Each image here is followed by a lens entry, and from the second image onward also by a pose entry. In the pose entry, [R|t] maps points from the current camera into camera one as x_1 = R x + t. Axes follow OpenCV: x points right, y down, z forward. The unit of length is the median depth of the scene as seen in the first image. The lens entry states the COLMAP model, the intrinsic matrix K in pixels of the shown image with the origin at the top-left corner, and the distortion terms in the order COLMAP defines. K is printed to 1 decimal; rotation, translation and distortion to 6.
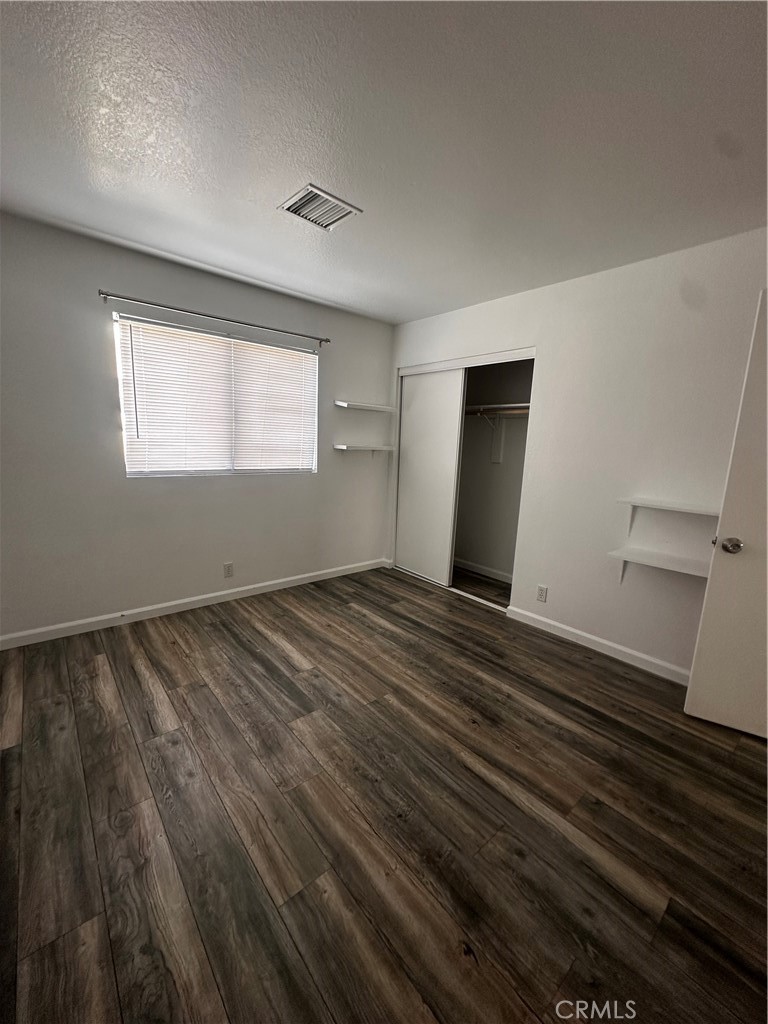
lens RADIAL K [[406.8, 0, 384.0], [0, 406.8, 512.0], [0, 0, 1]] dist [-0.000998, 0.000098]
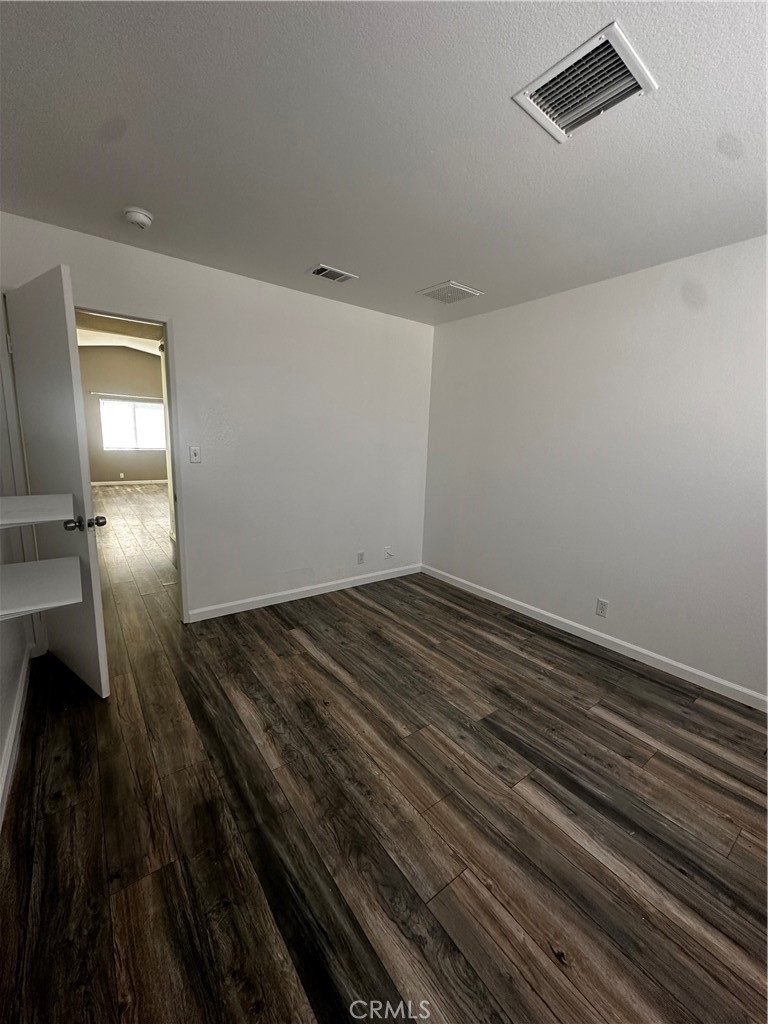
lens RADIAL K [[406.8, 0, 384.0], [0, 406.8, 512.0], [0, 0, 1]] dist [-0.000998, 0.000098]
pose [[-0.995328, -0.084877, 0.046026, 0.060810], [-0.063780, 0.935857, 0.346559, -0.314227], [-0.072488, 0.342004, -0.936898, 1.719691]]
